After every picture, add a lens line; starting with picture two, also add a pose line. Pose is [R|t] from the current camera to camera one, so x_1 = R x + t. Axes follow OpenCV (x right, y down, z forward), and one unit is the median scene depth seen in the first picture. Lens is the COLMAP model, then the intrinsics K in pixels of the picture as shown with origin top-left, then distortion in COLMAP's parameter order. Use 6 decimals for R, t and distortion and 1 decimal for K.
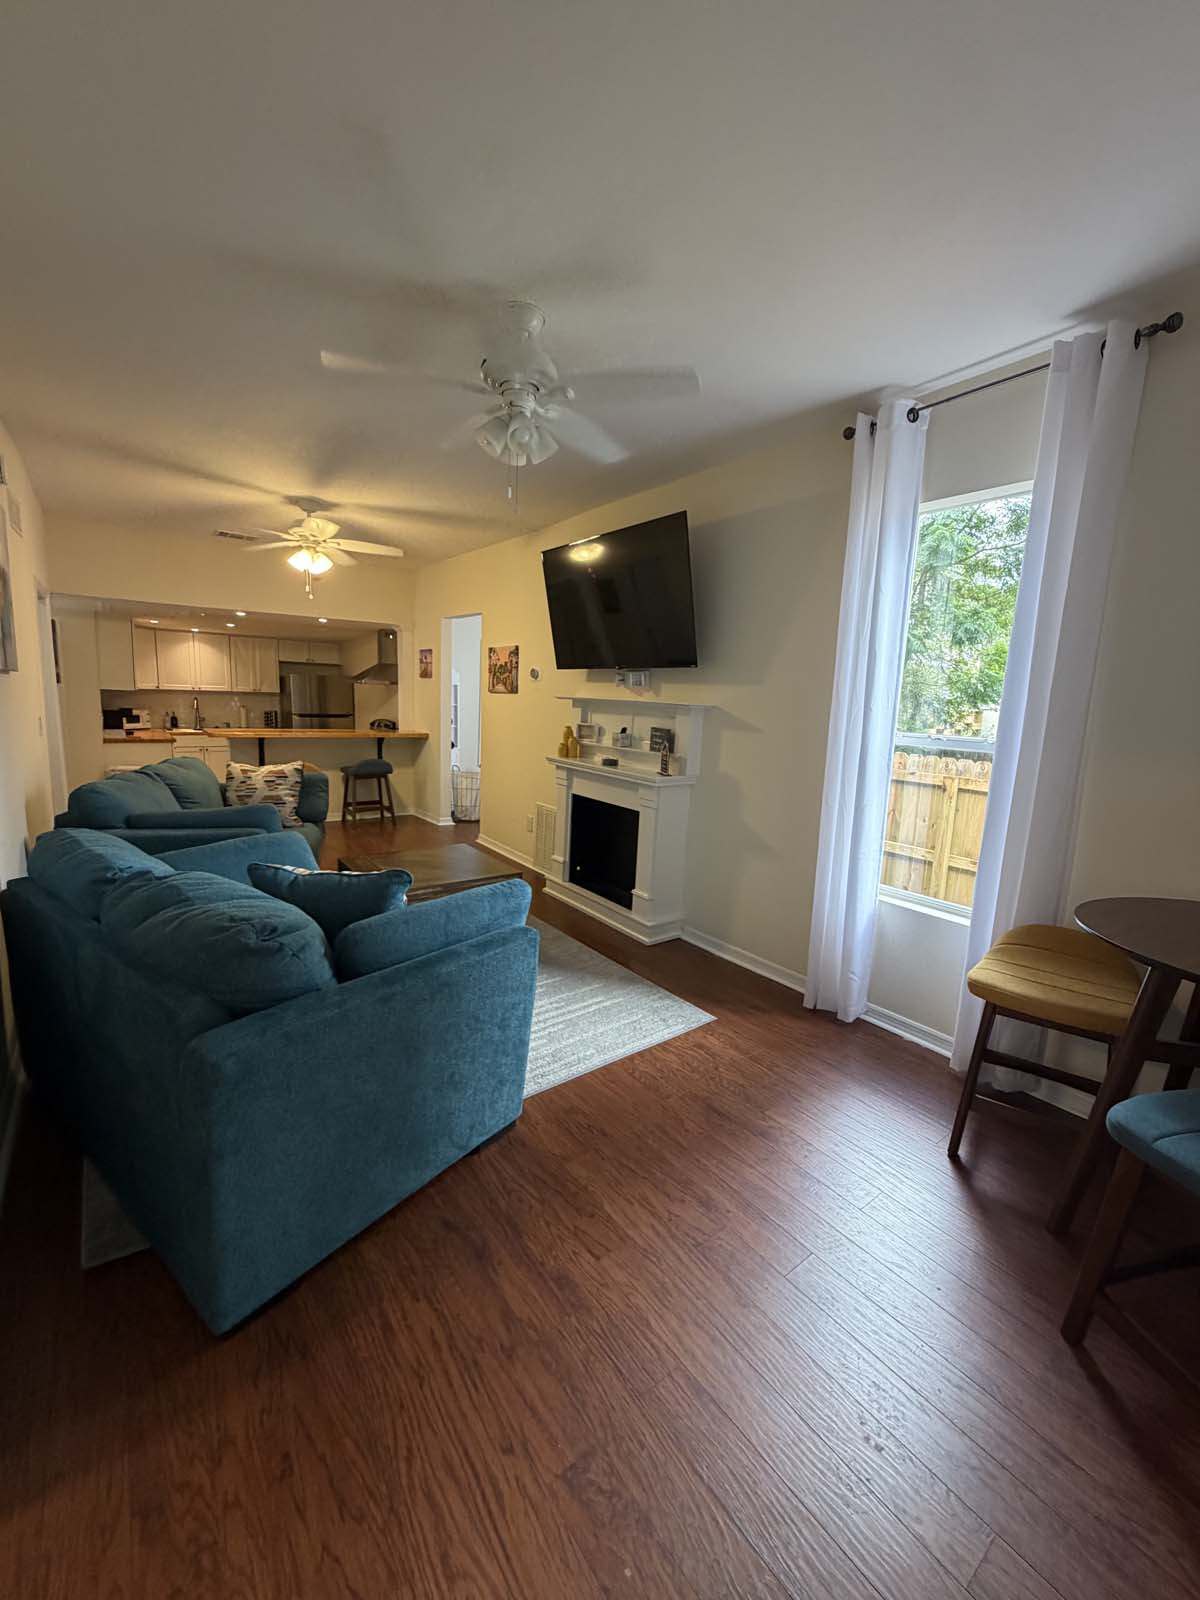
lens RADIAL K [[635.0, 0, 600.0], [0, 635.0, 800.0], [0, 0, 1]] dist [0.001648, 0.000336]
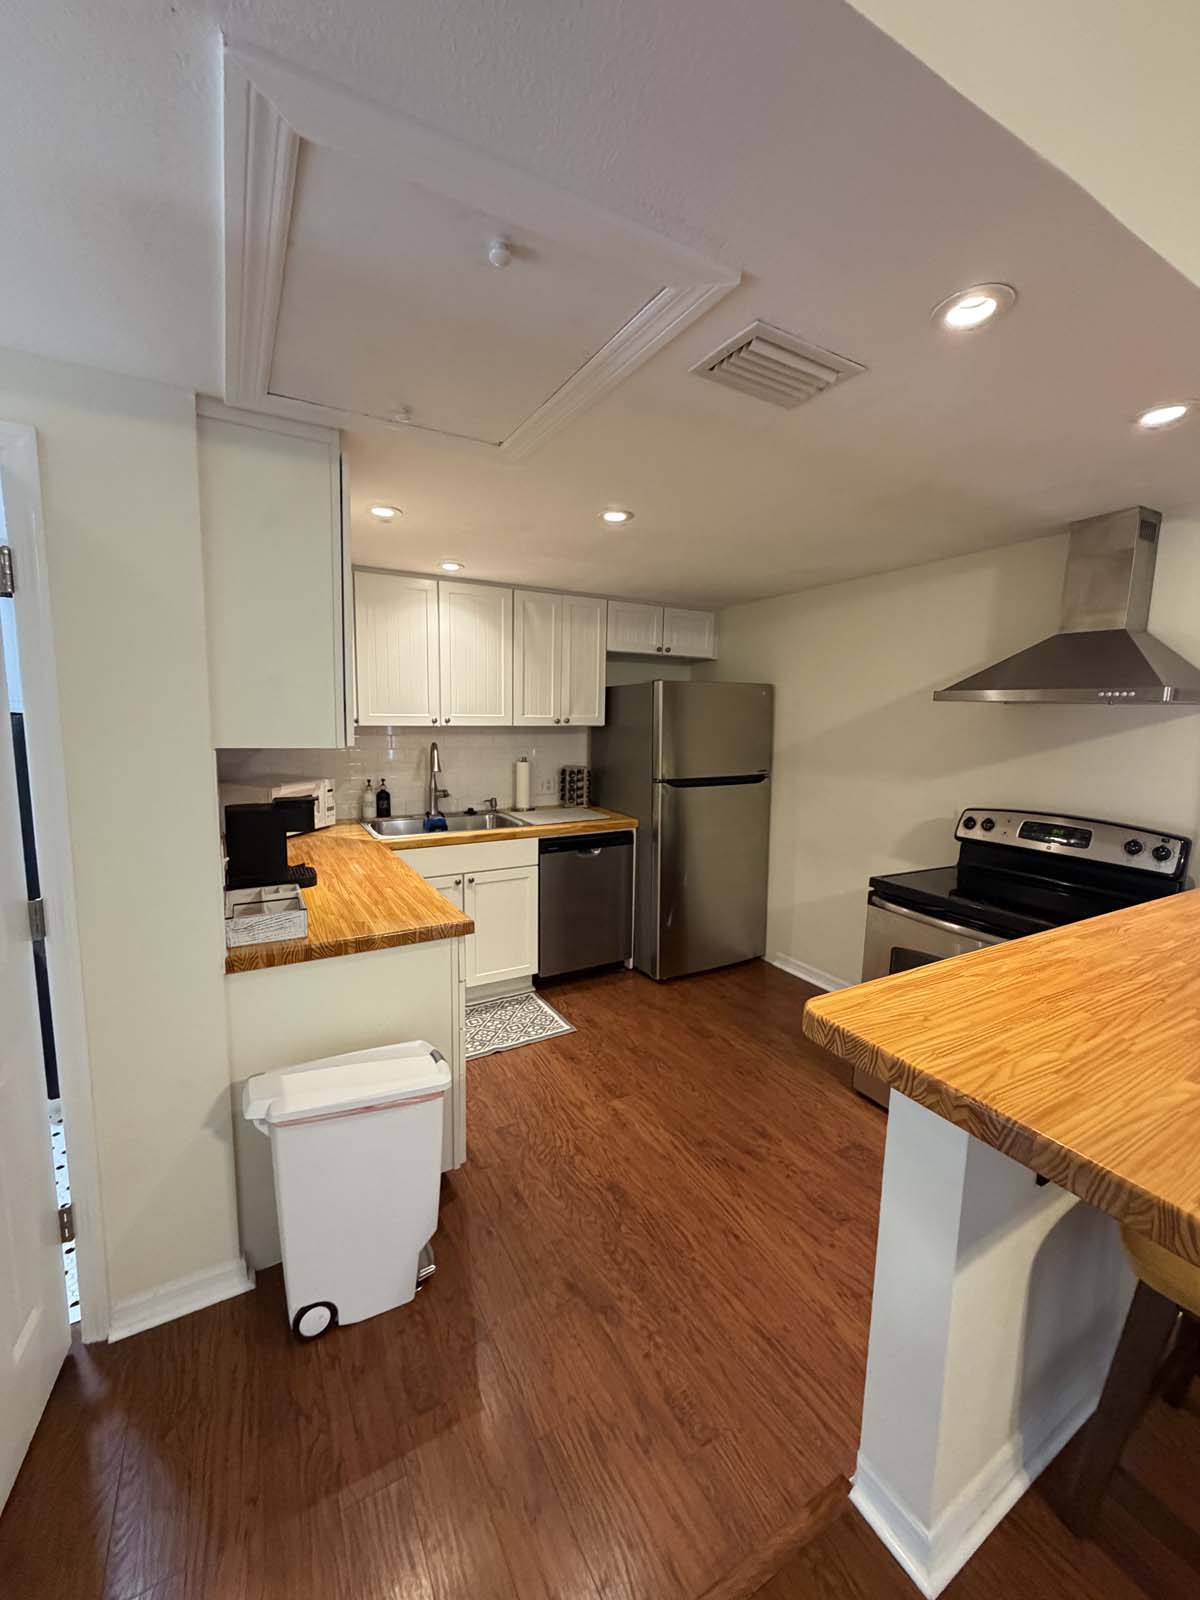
lens RADIAL K [[637.5, 0, 600.0], [0, 637.5, 800.0], [0, 0, 1]] dist [-0.011277, -0.000239]
pose [[0.990717, -0.005746, -0.135817, -0.437285], [0.003554, 0.999860, -0.016380, -0.108769], [0.135892, 0.015745, 0.990599, 0.562769]]
